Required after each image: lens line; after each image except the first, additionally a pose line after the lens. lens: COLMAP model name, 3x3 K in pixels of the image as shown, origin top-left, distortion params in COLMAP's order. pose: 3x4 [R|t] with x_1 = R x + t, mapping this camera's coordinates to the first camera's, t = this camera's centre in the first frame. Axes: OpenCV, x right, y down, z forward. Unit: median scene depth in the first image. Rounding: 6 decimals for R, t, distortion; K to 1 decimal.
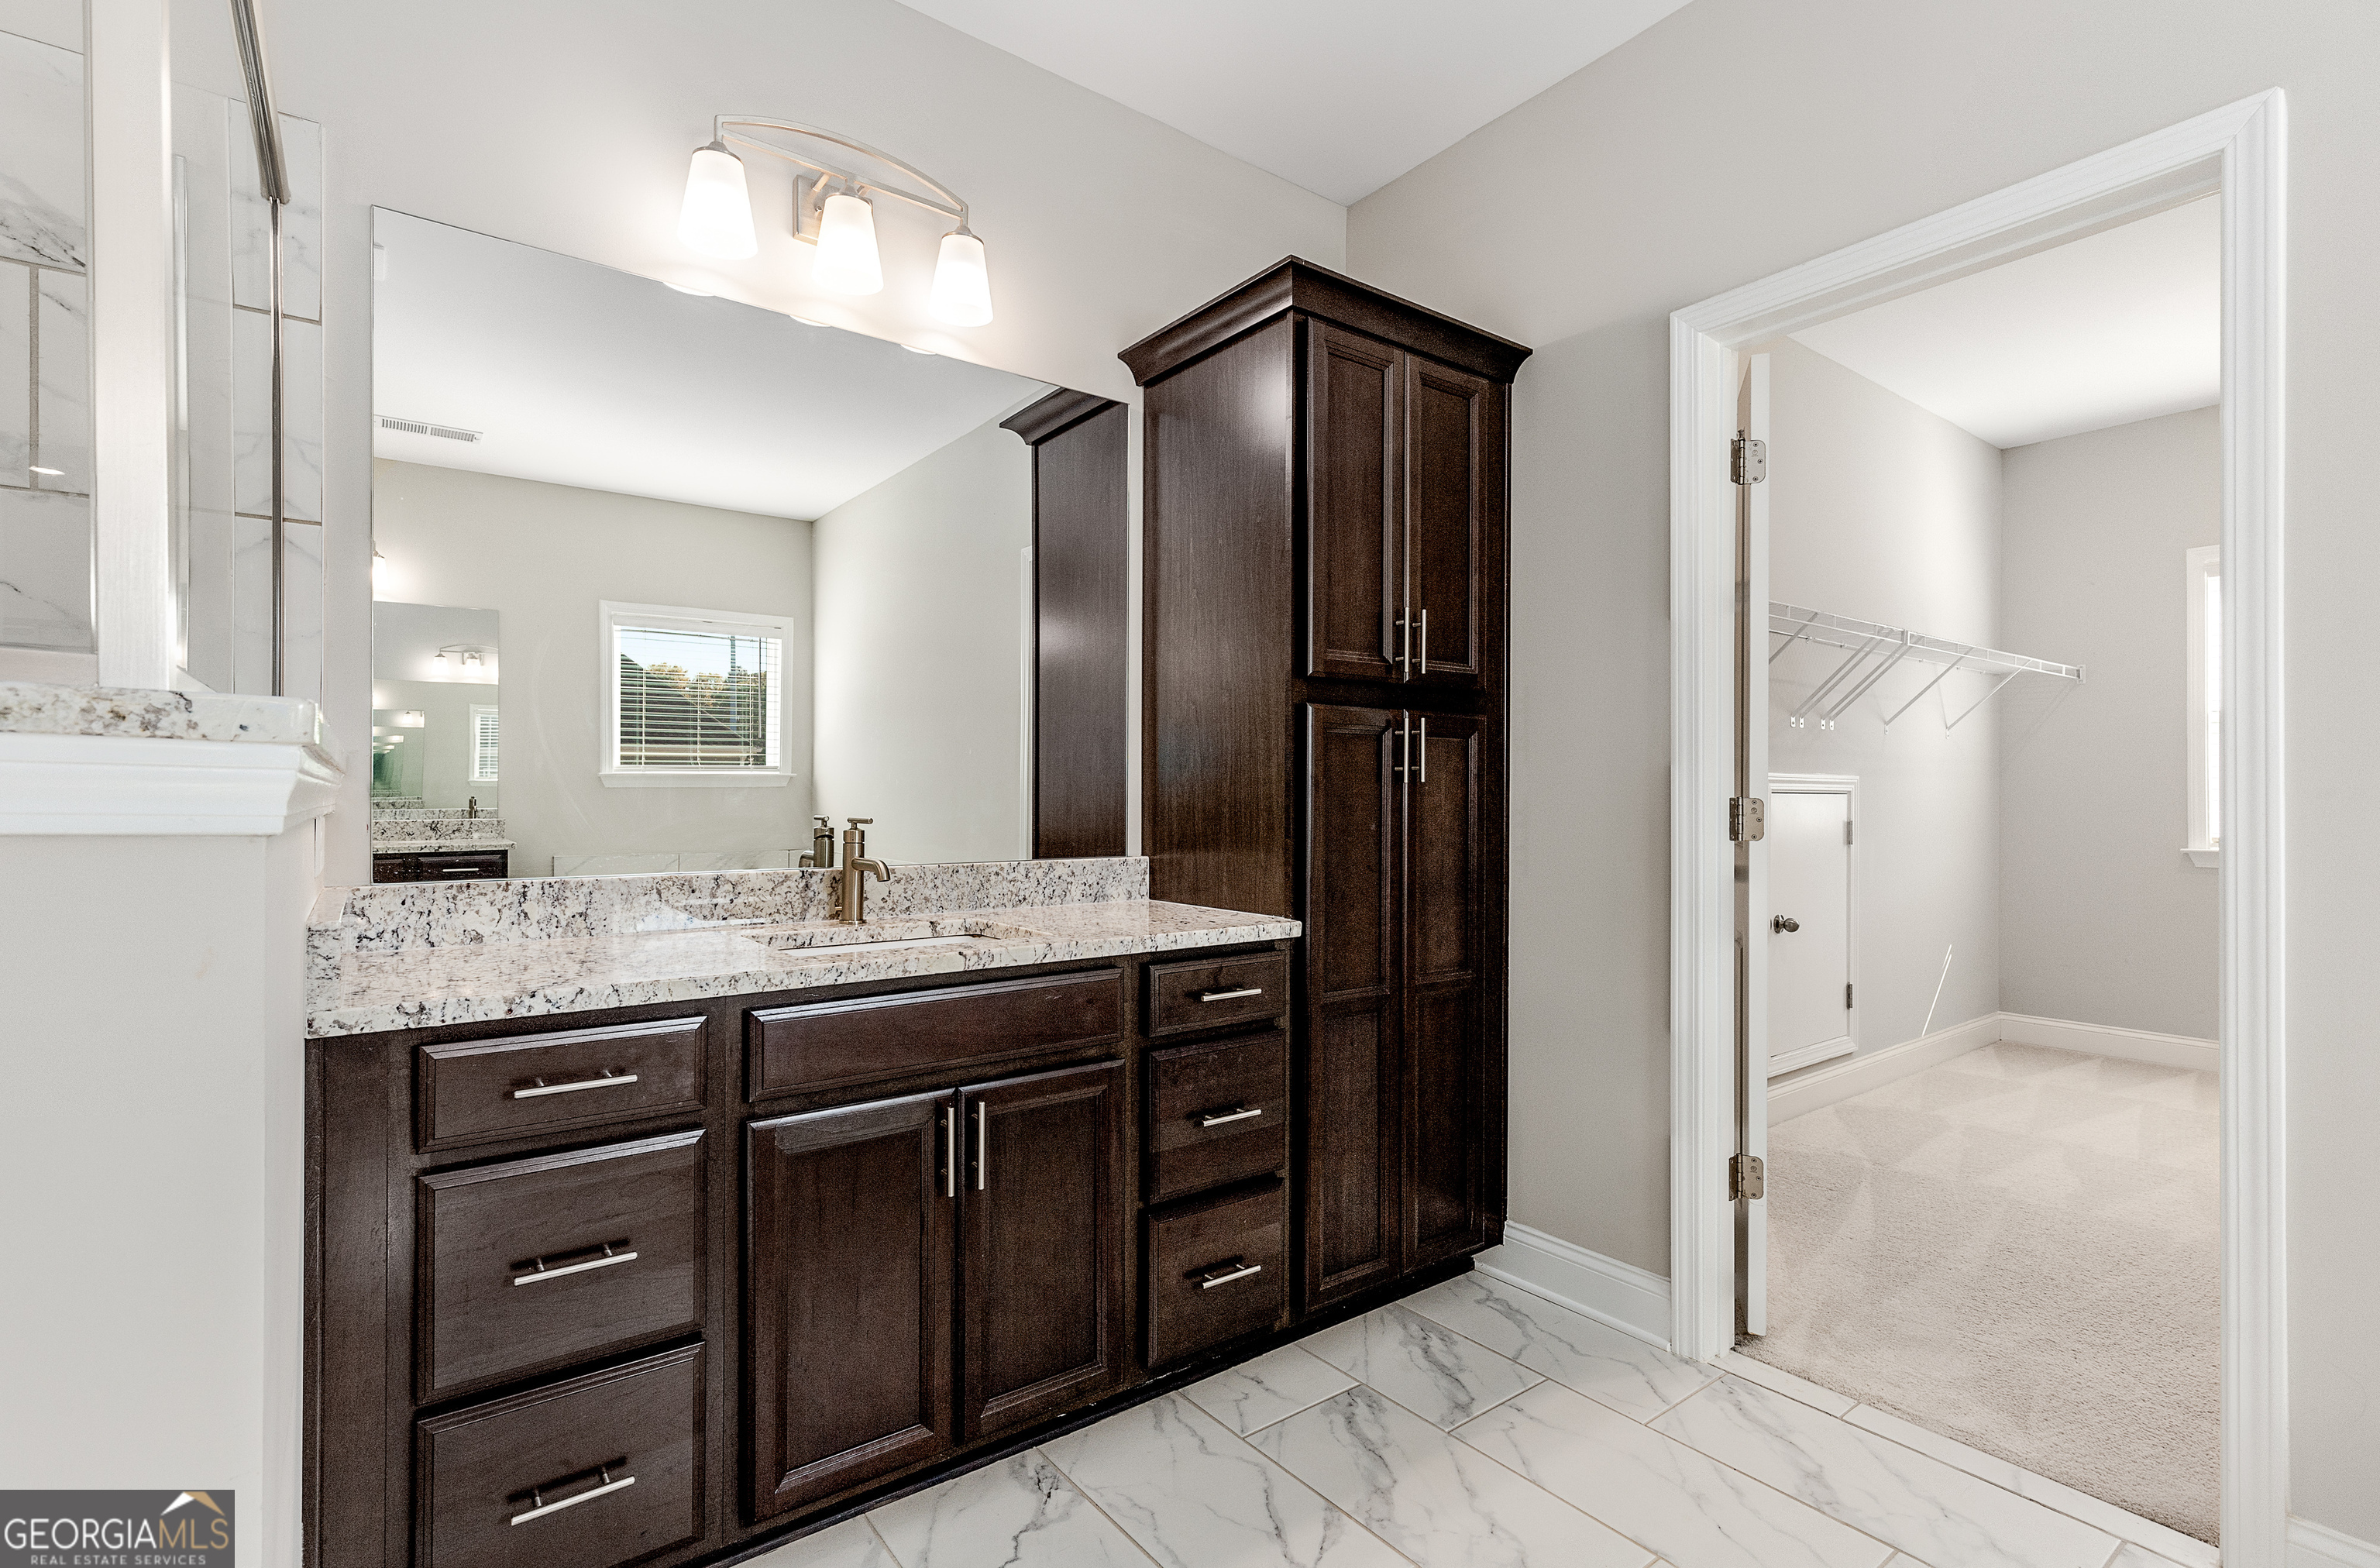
lens RADIAL K [[1105.4, 0, 1190.0], [0, 1105.4, 784.0], [0, 0, 1]] dist [0.007442, -0.000395]
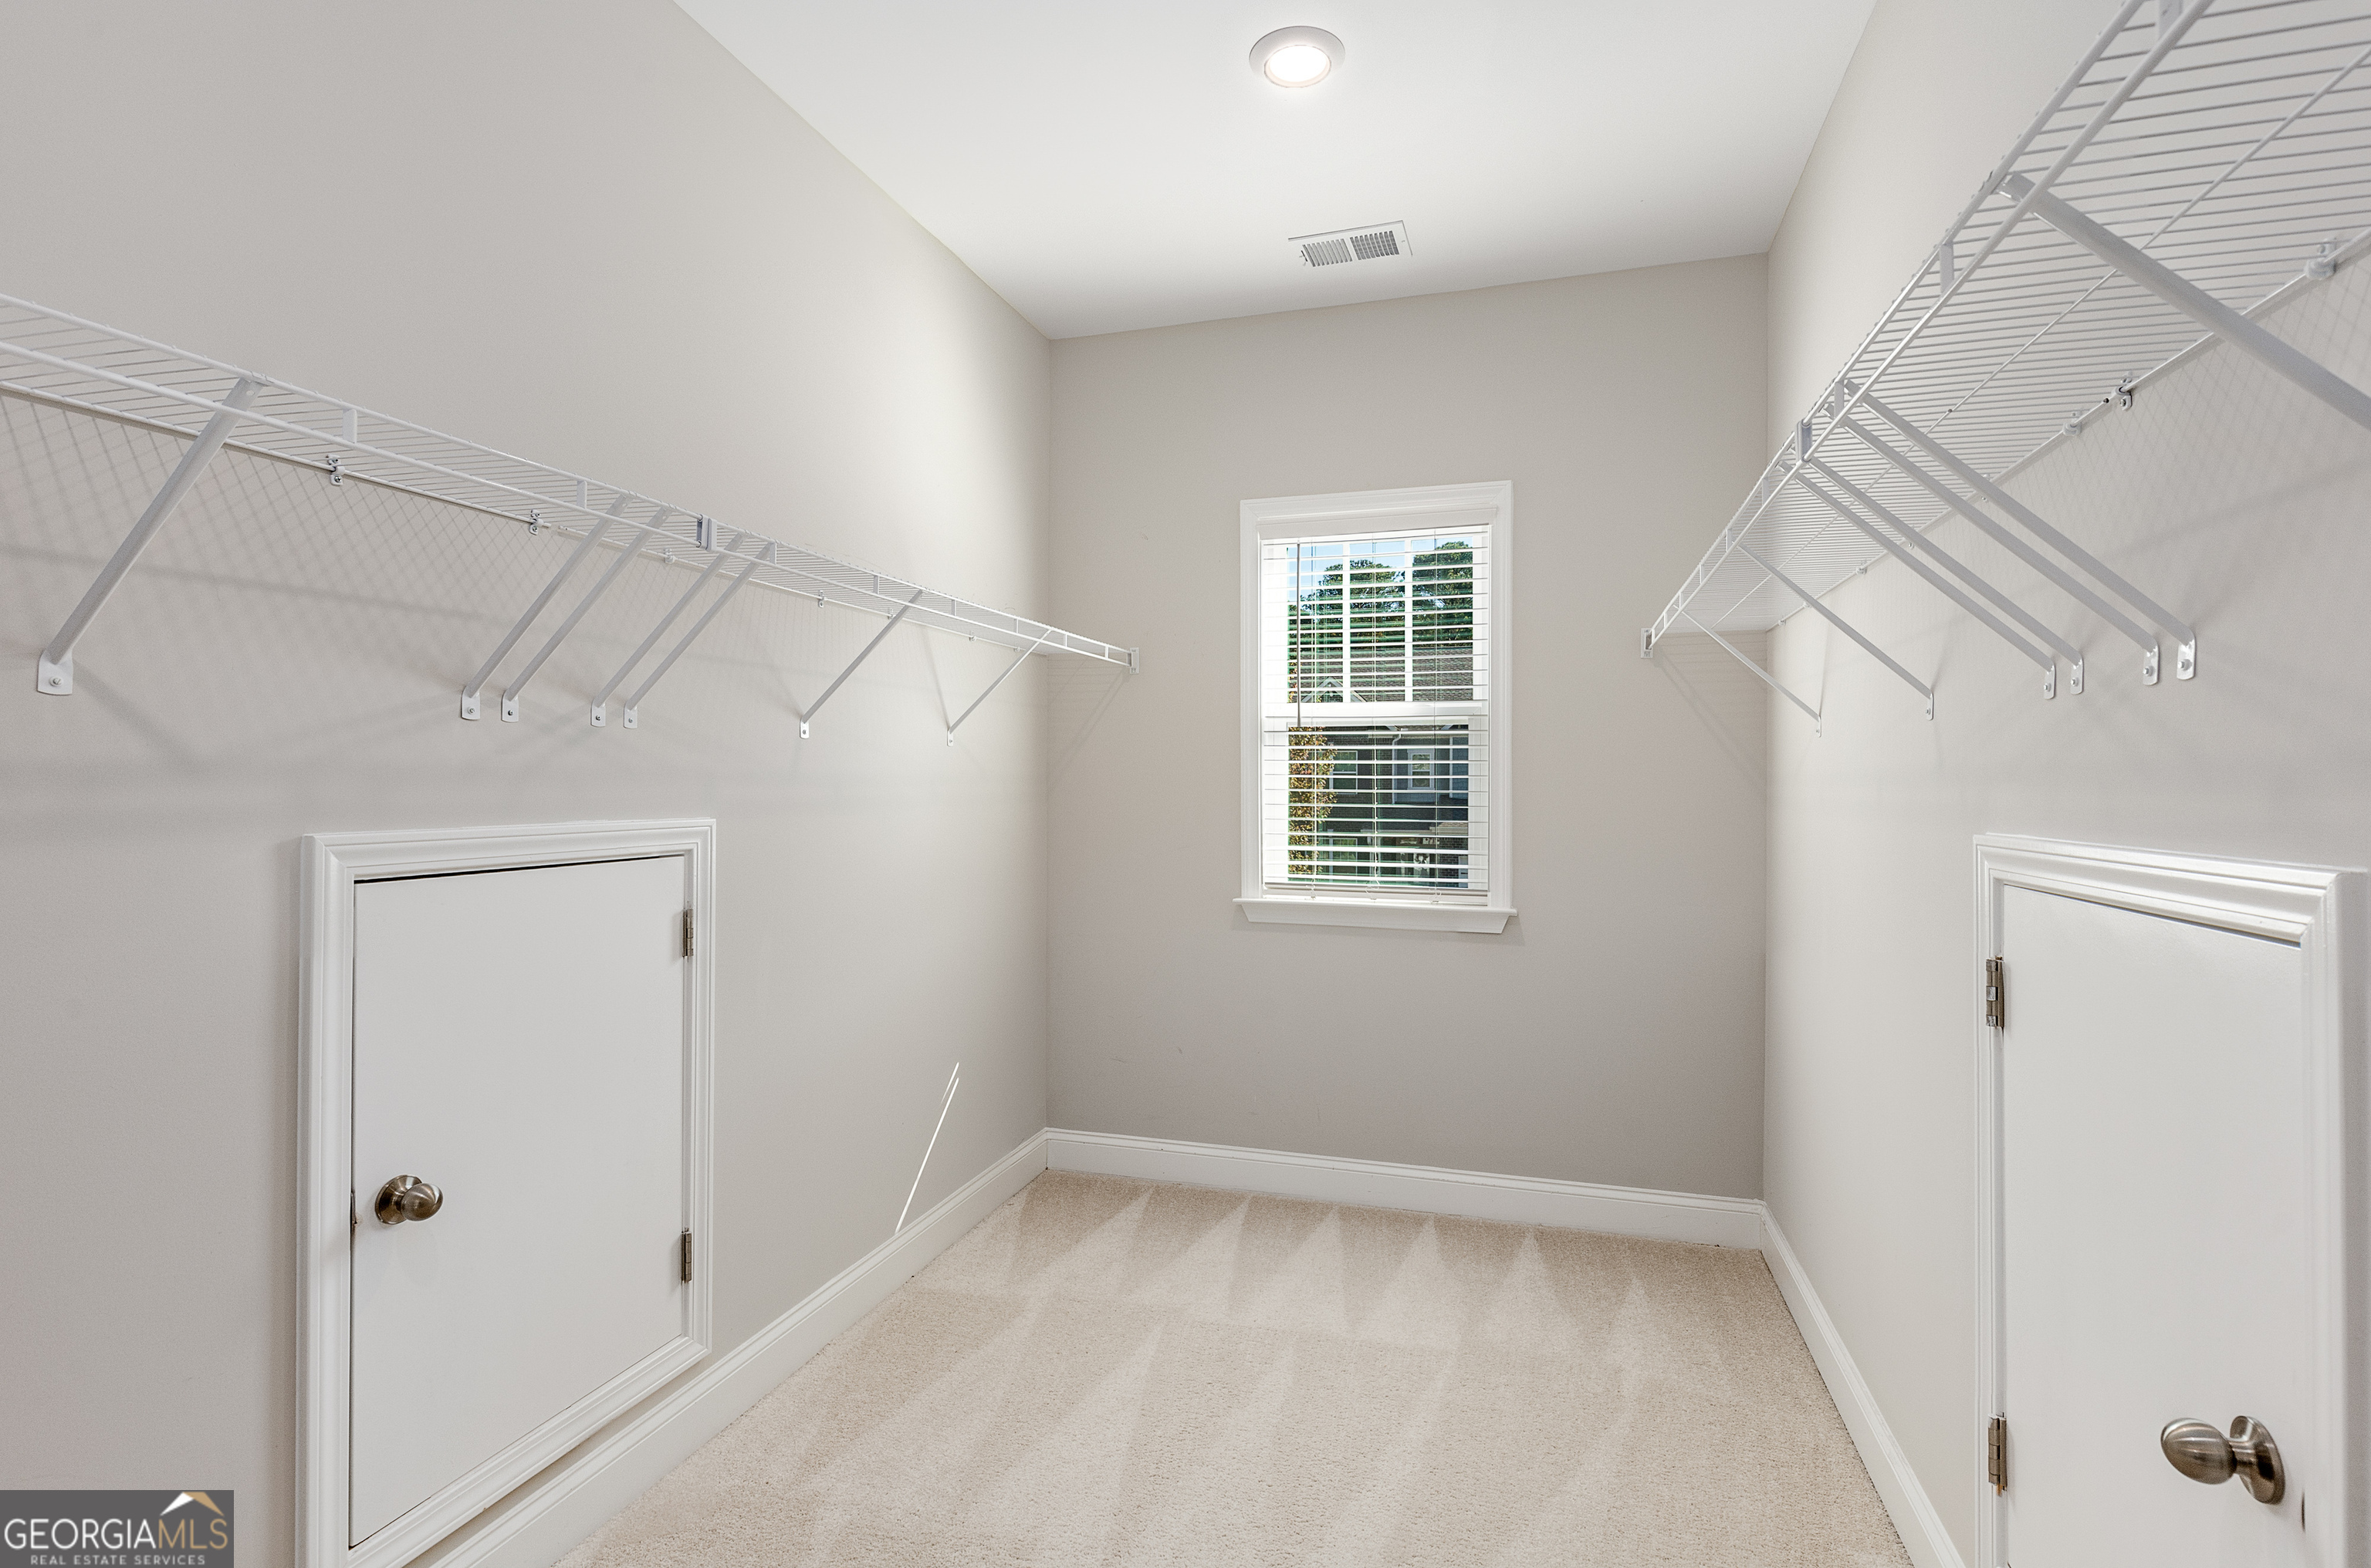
lens RADIAL K [[1101.1, 0, 1185.5], [0, 1101.1, 784.0], [0, 0, 1]] dist [0.007442, -0.000395]
pose [[0.814626, -0.004523, 0.579968, 0.432309], [0.000362, 0.999973, 0.007291, -0.023595], [-0.579986, -0.005730, 0.814606, 0.408472]]
